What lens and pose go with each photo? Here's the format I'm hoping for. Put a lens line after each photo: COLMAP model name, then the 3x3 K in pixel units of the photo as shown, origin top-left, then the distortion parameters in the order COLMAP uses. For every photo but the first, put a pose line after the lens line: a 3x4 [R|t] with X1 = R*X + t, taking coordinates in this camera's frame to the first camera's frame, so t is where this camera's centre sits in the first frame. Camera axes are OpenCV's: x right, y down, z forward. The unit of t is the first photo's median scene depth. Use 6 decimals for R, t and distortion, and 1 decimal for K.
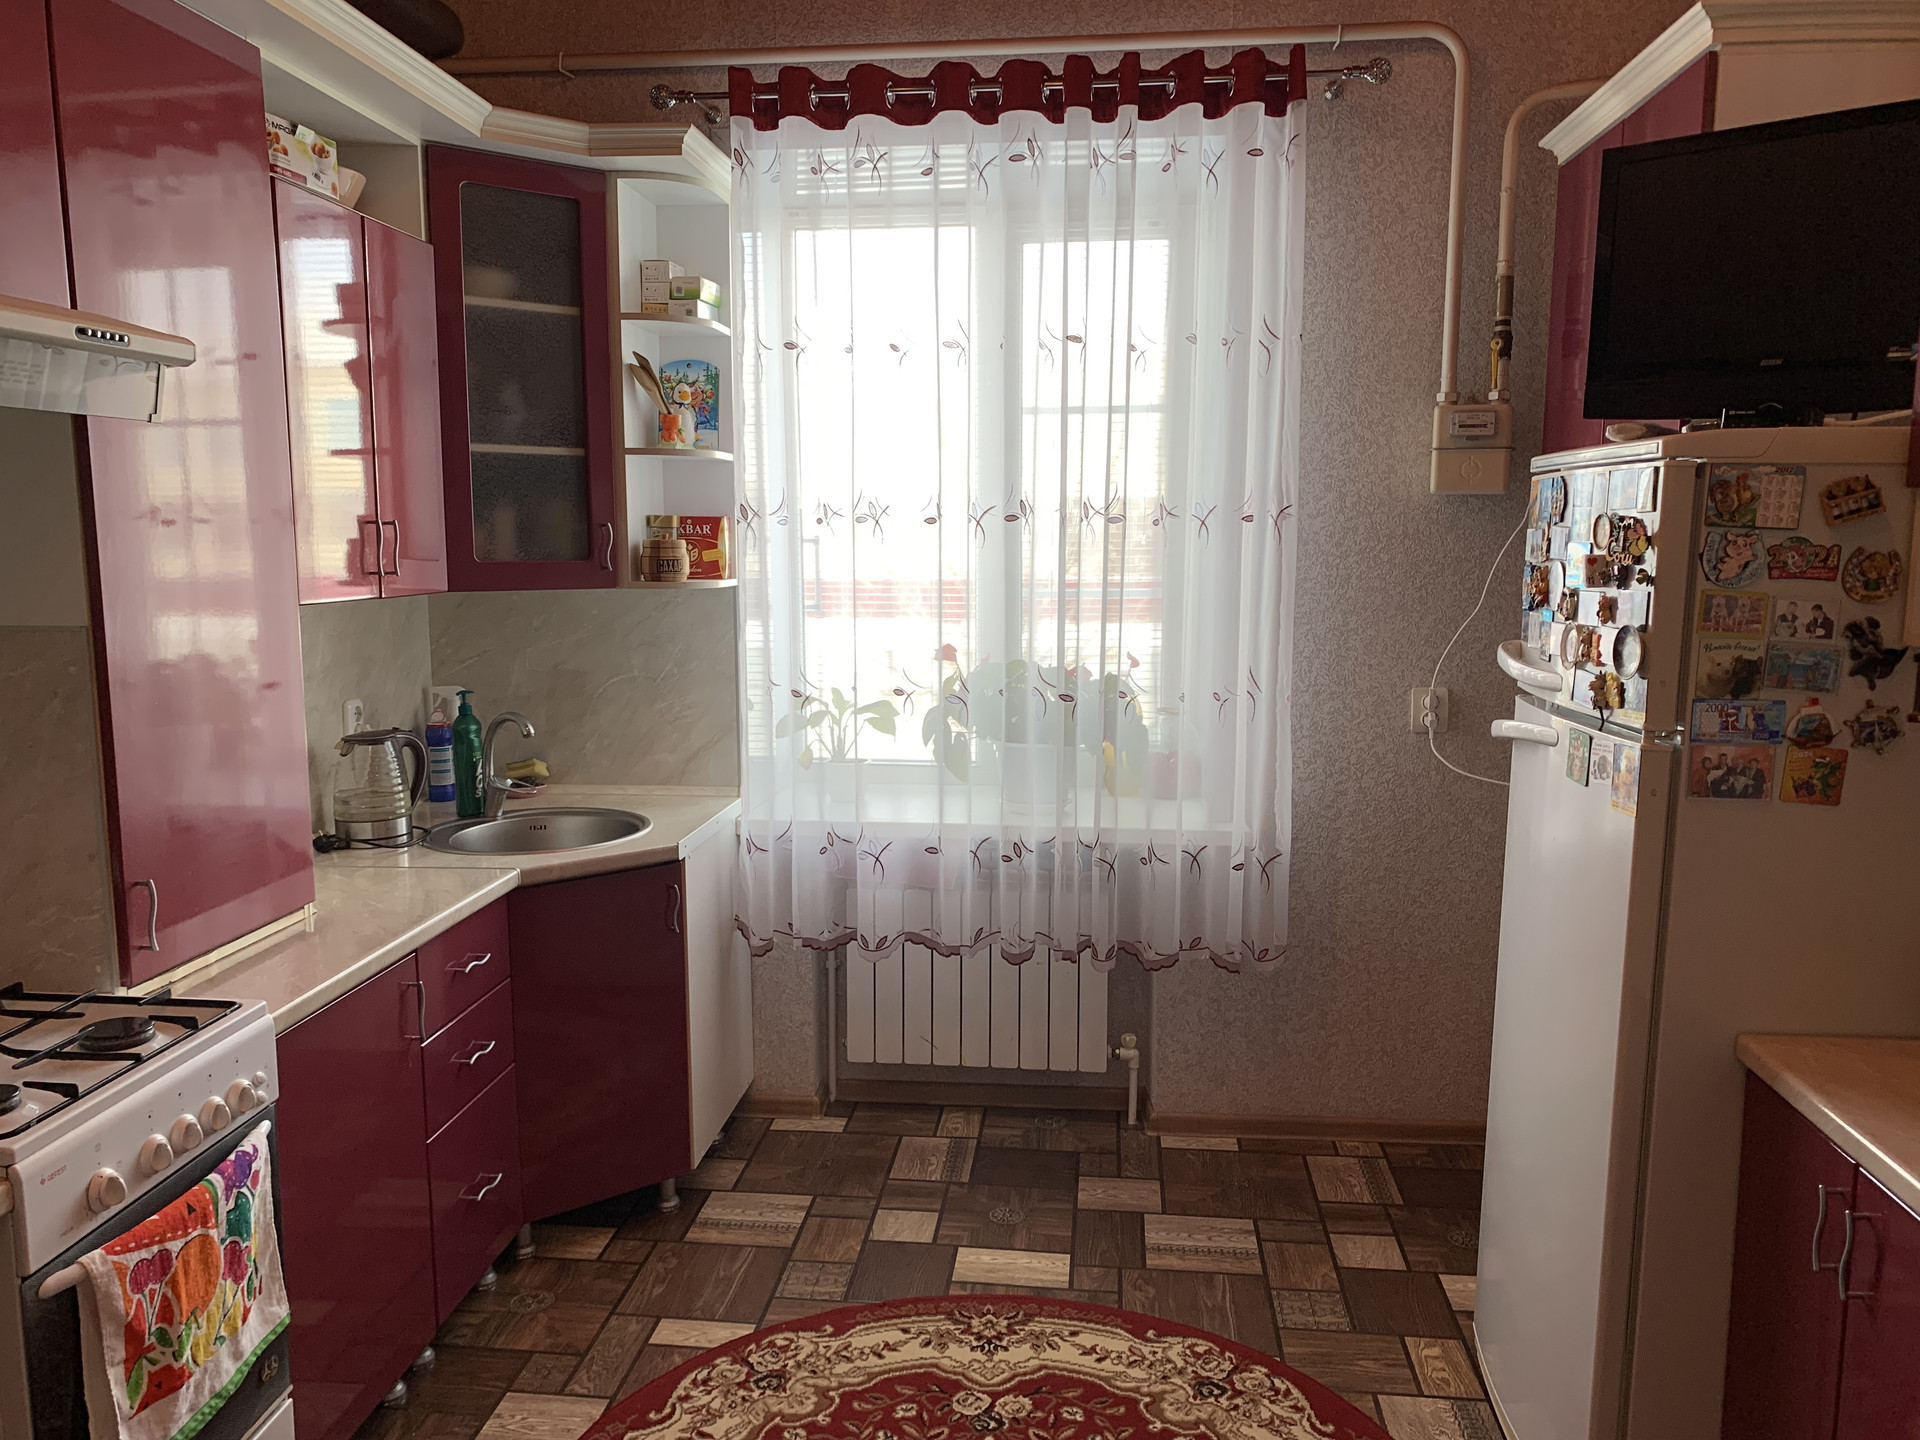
lens RADIAL K [[1445.5, 0, 932.0], [0, 1445.5, 718.6], [0, 0, 1]] dist [0.020857, -0.010687]
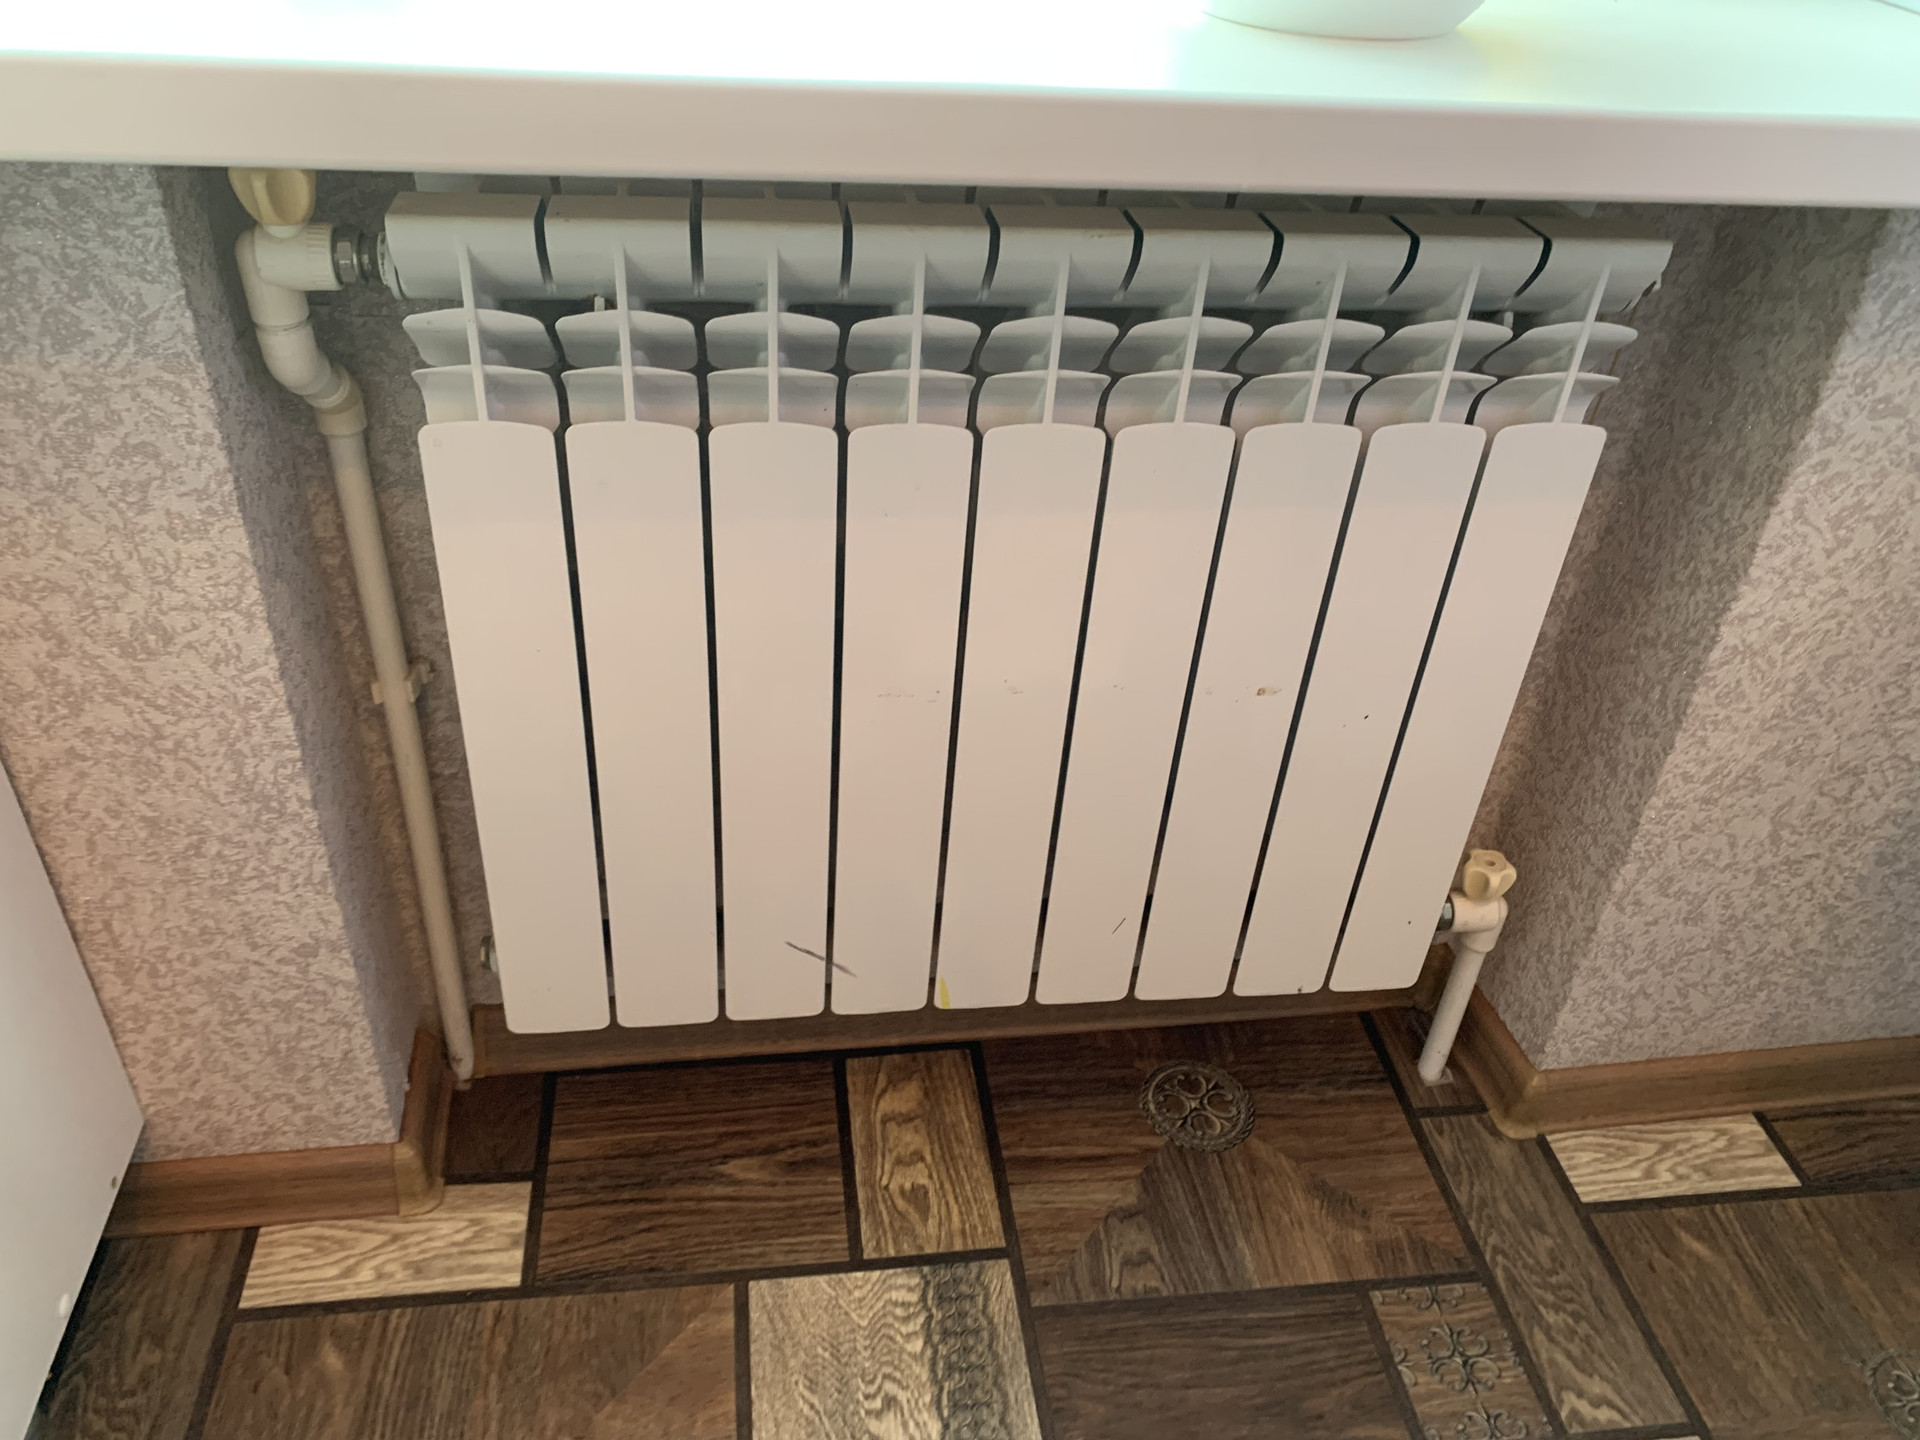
lens RADIAL K [[1472.9, 0, 950.8], [0, 1472.9, 695.8], [0, 0, 1]] dist [0.140595, -0.283348]
pose [[0.967819, -0.089525, 0.235183, -0.045316], [-0.029928, 0.886997, 0.460804, 0.059314], [-0.249860, -0.453013, 0.855774, 0.898198]]
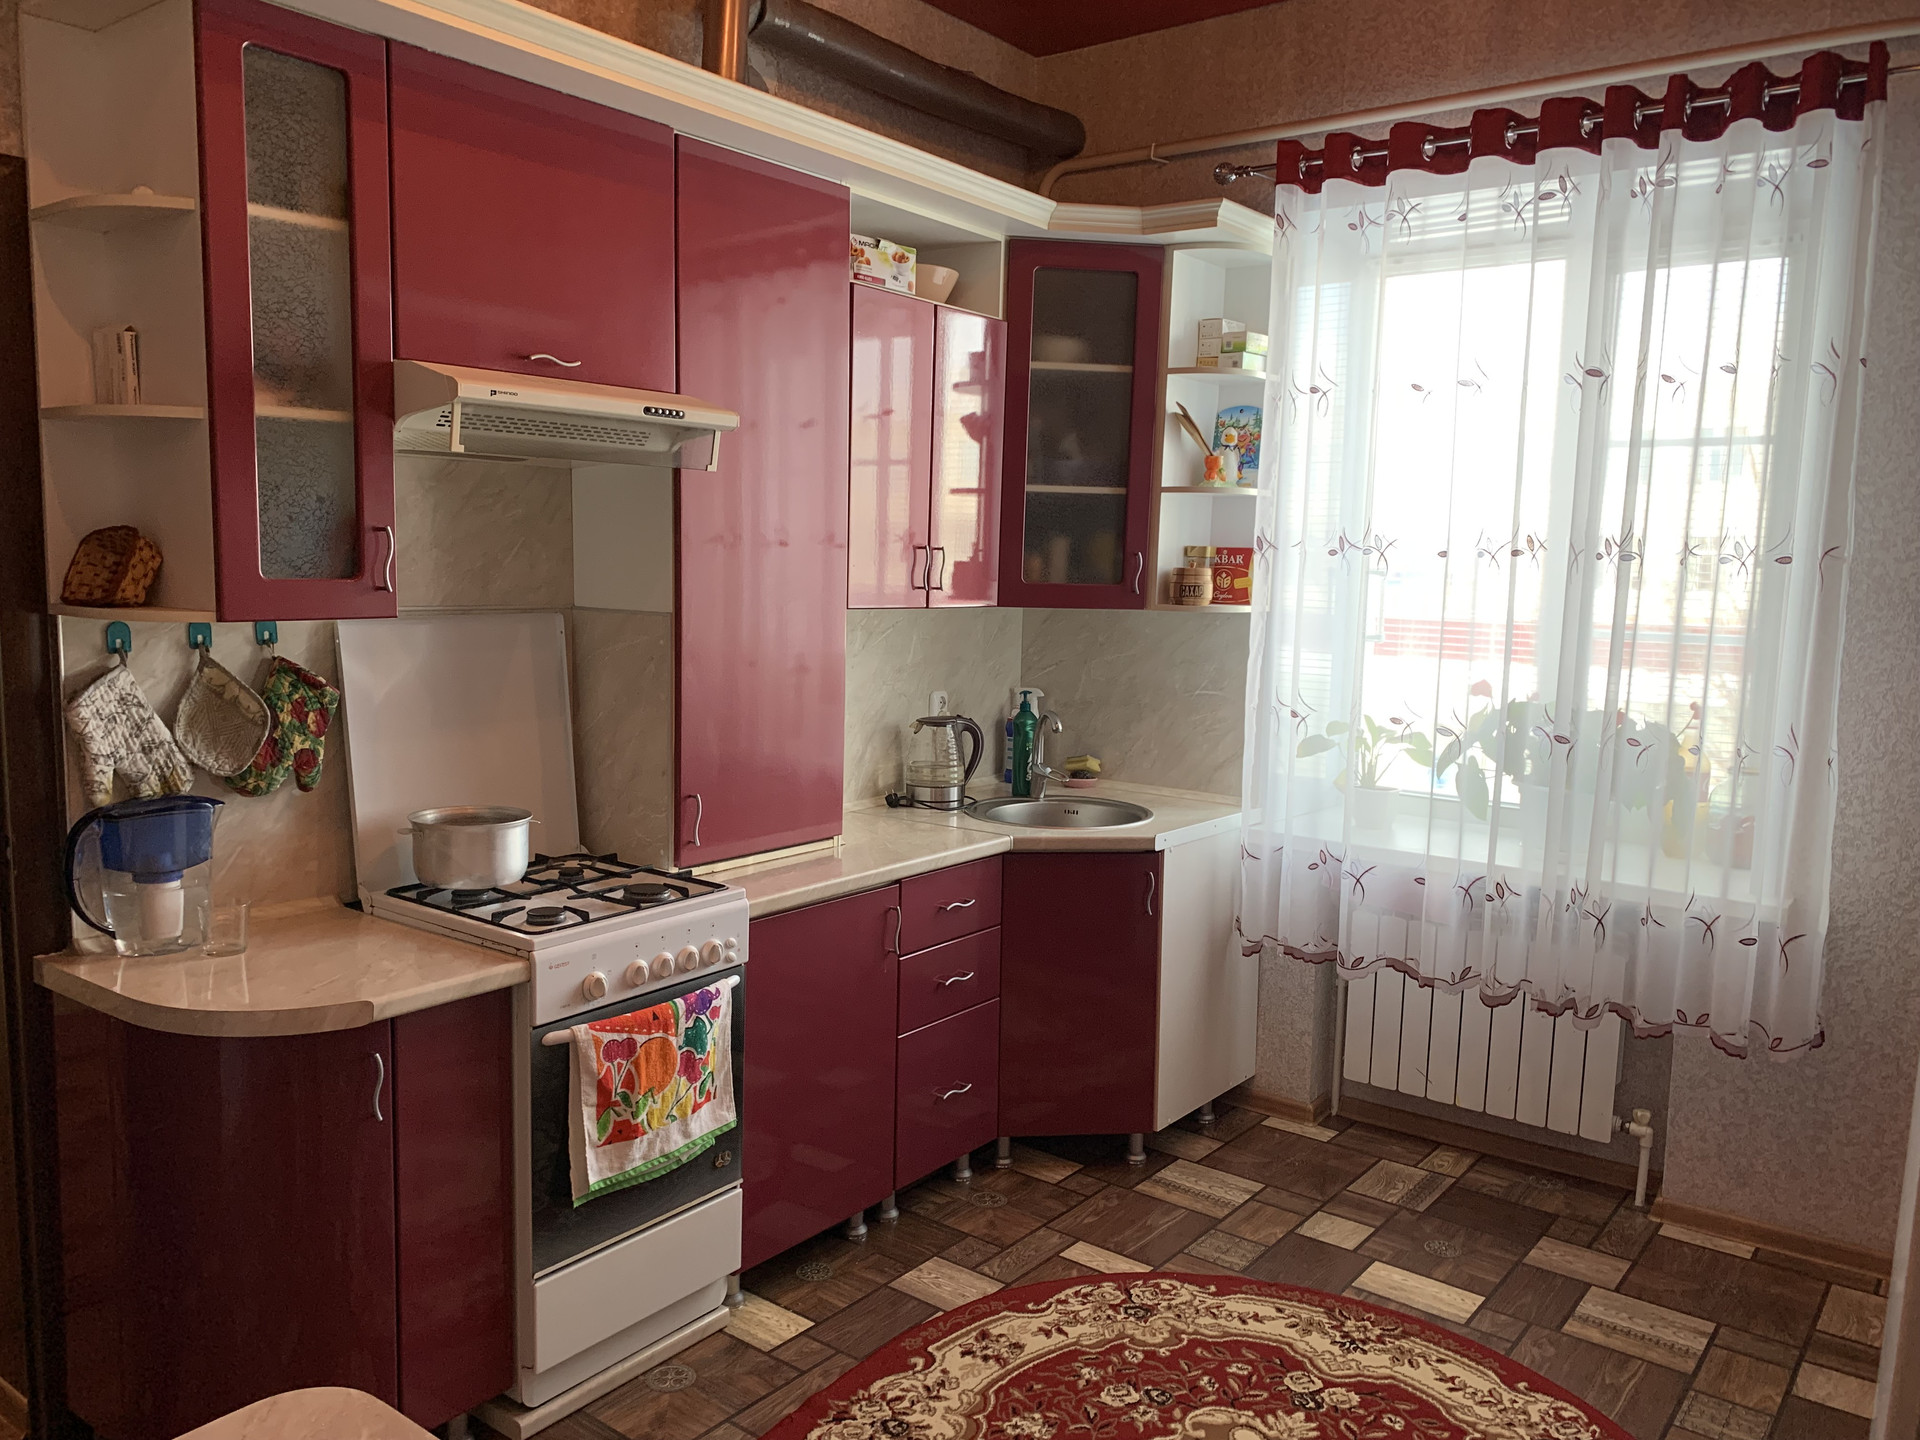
lens RADIAL K [[1448.0, 0, 960.0], [0, 1448.0, 720.0], [0, 0, 1]] dist [0.030284, -0.015127]
pose [[0.861008, 0.080086, -0.502246, 0.241260], [-0.092417, 0.995720, 0.000342, 0.009735], [0.500124, 0.046122, 0.864725, -0.053790]]
